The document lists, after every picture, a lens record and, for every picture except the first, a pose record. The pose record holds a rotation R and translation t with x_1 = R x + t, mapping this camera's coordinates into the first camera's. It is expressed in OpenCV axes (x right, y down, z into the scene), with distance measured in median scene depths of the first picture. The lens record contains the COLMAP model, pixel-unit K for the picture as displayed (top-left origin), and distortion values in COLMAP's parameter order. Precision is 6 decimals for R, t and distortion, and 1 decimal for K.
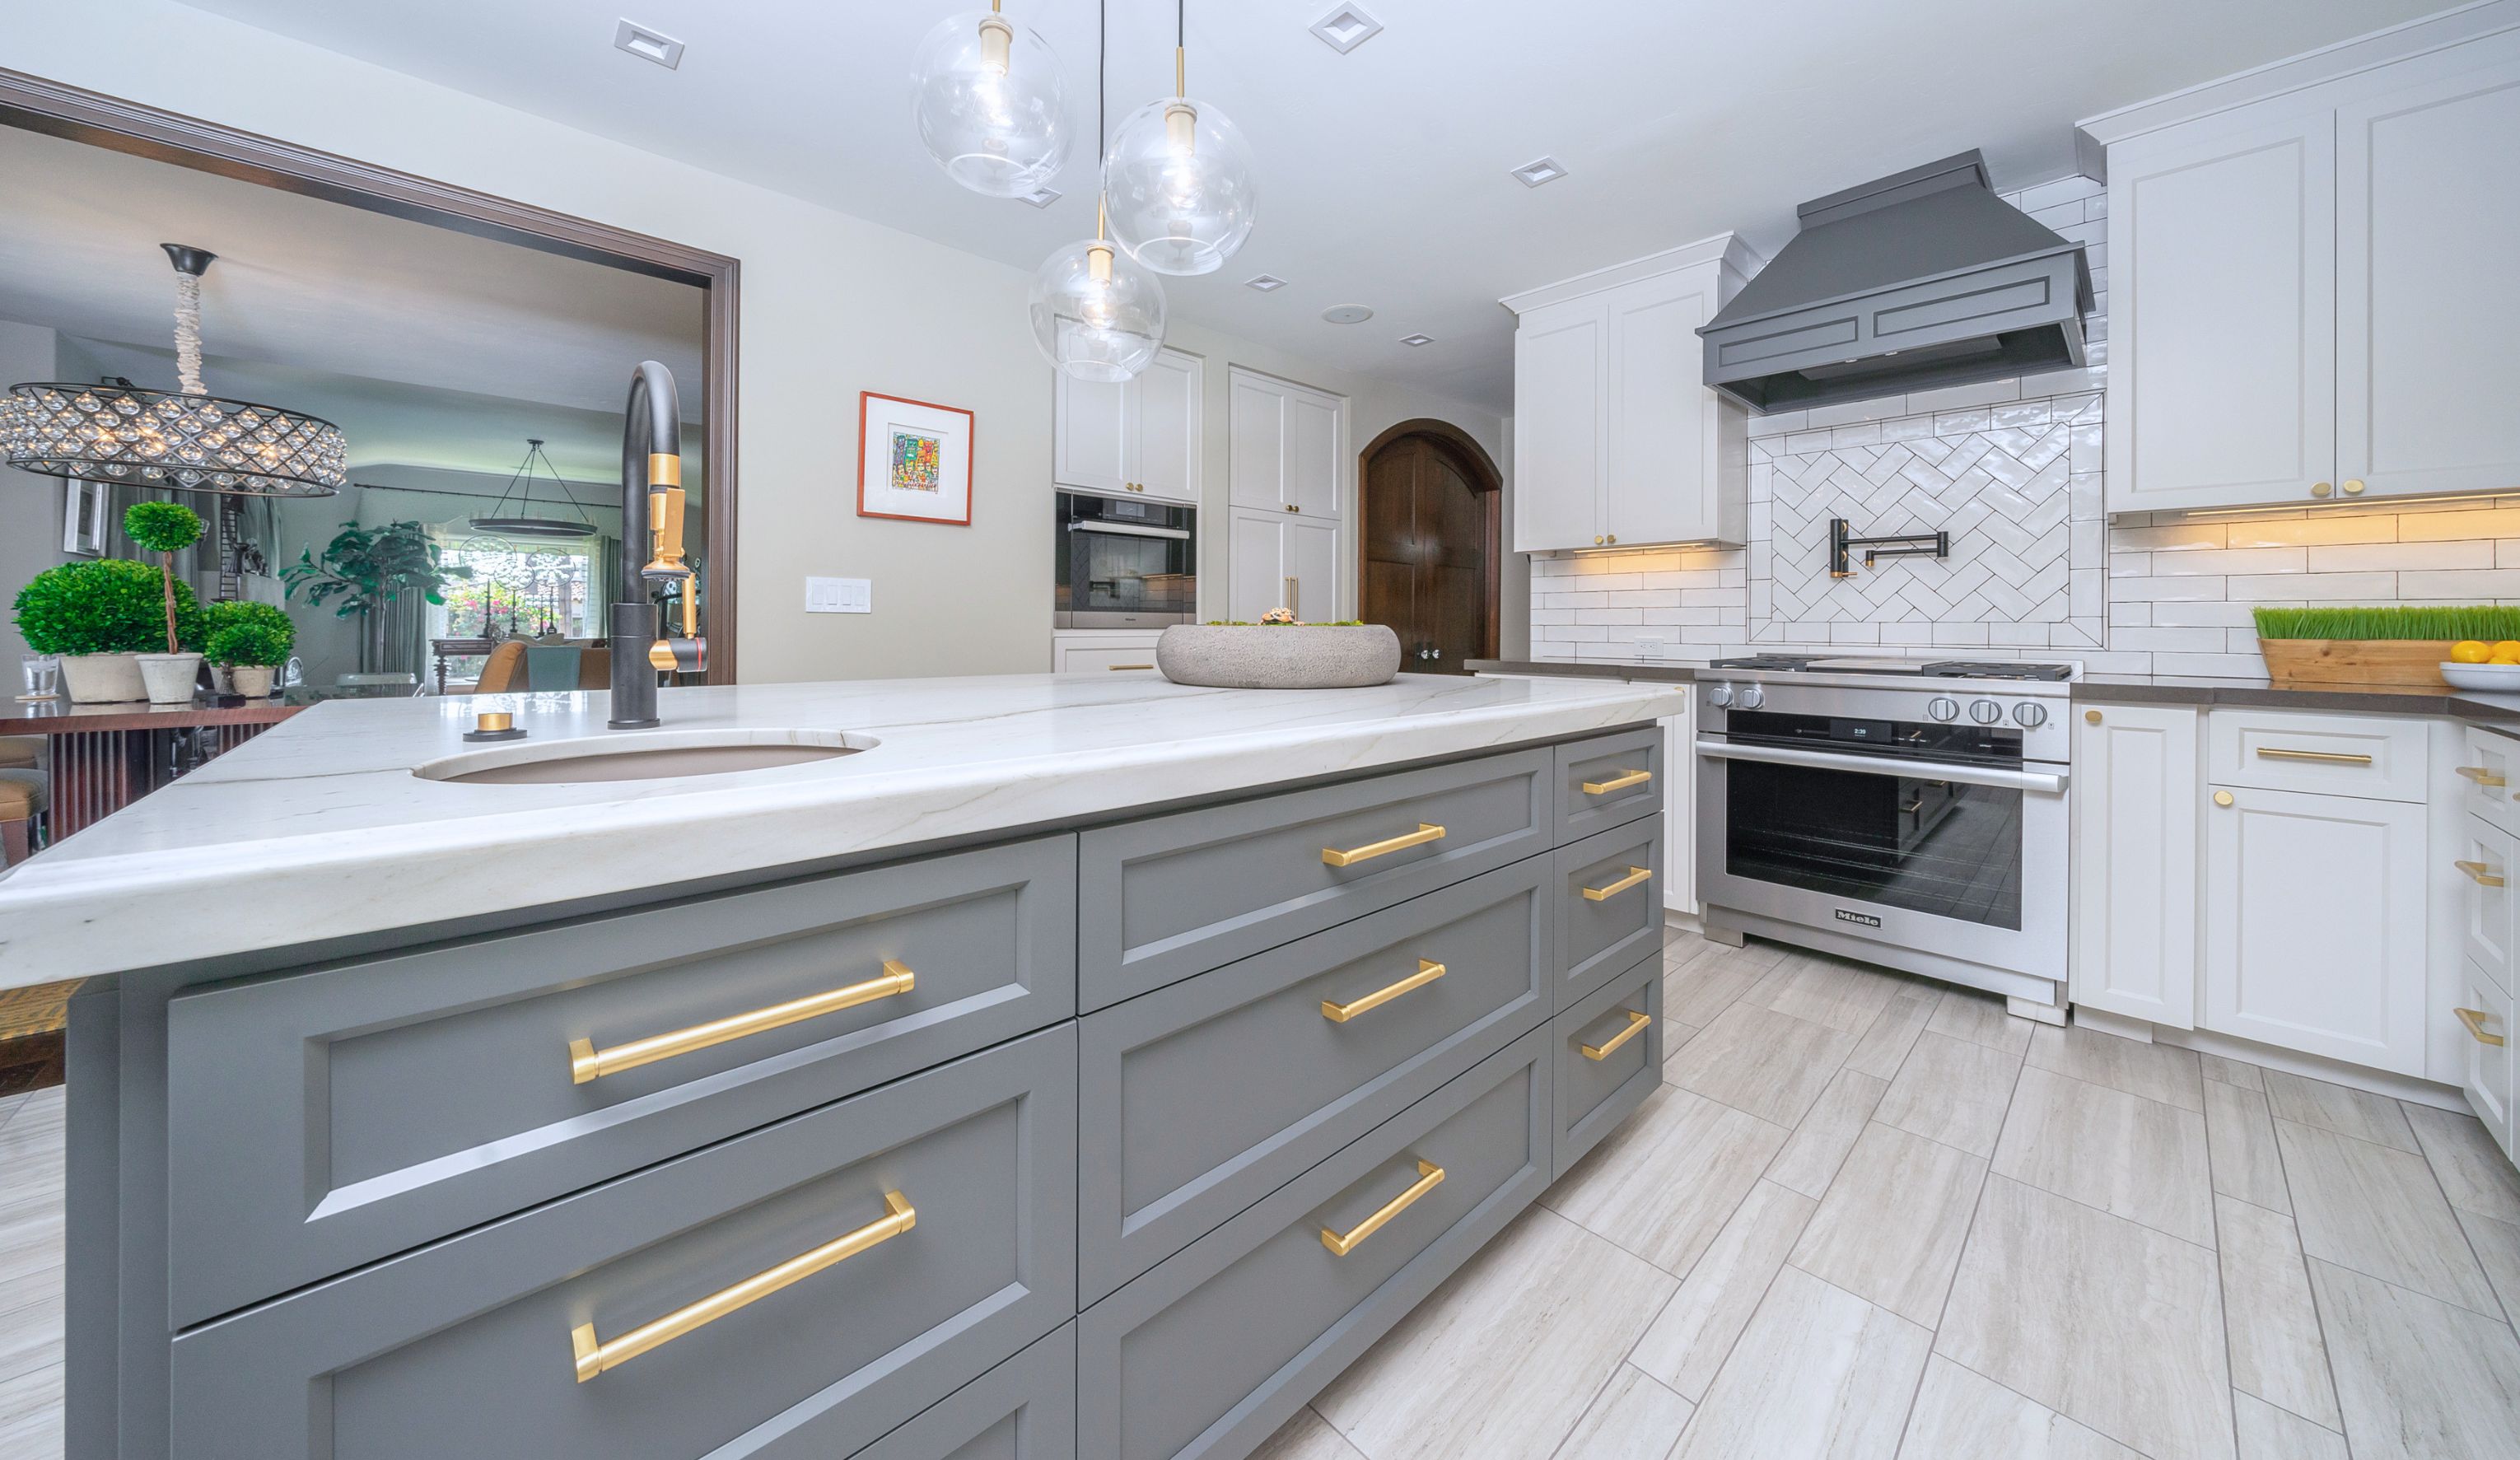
lens RADIAL K [[861.3, 0, 1258.7], [0, 861.3, 623.7], [0, 0, 1]] dist [-0.004528, 0.000383]
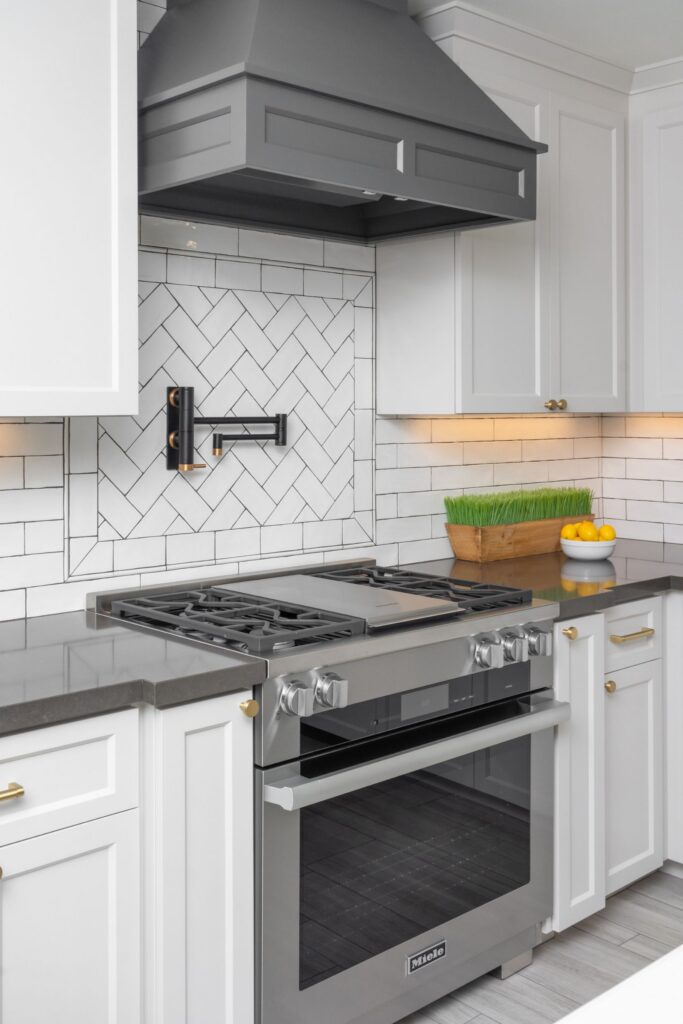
lens RADIAL K [[1075.6, 0, 380.7], [0, 1075.6, 406.8], [0, 0, 1]] dist [0.008188, 0.000000]
pose [[0.022021, -0.003128, 0.999753, -0.206151], [-0.004942, 0.999983, 0.003238, -0.120362], [-0.999745, -0.005012, 0.022005, 0.906115]]
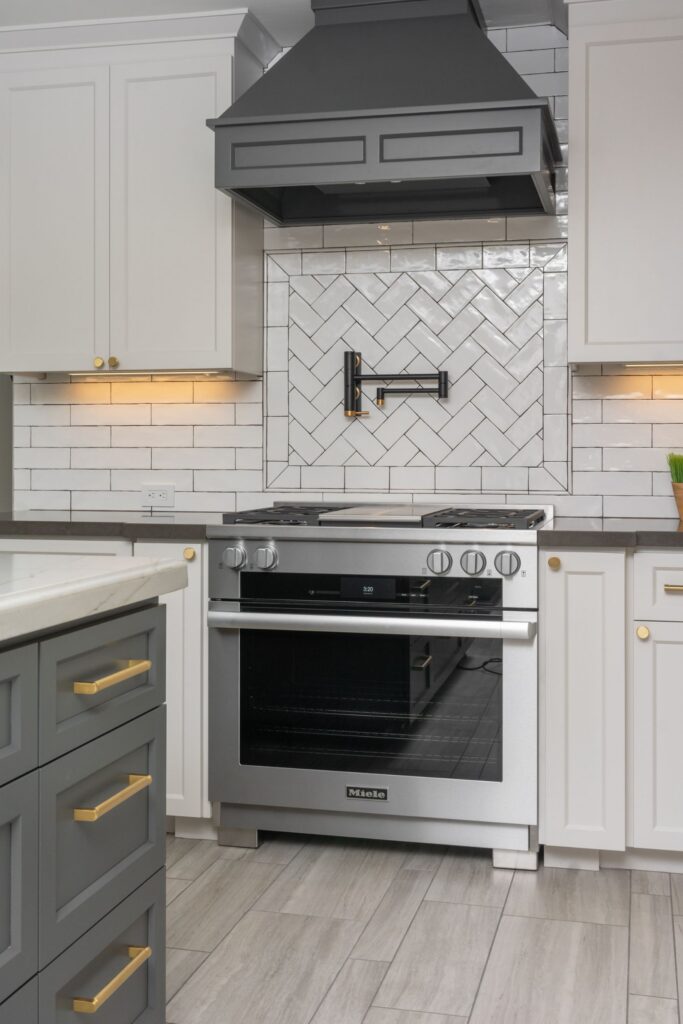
lens RADIAL K [[1220.2, 0, 346.6], [0, 1220.2, 449.3], [0, 0, 1]] dist [-0.003312, 0.000000]
pose [[0.841465, -0.001612, 0.540310, -0.020863], [0.000739, 0.999998, 0.001832, -0.024374], [-0.540312, -0.001143, 0.841464, -0.076114]]
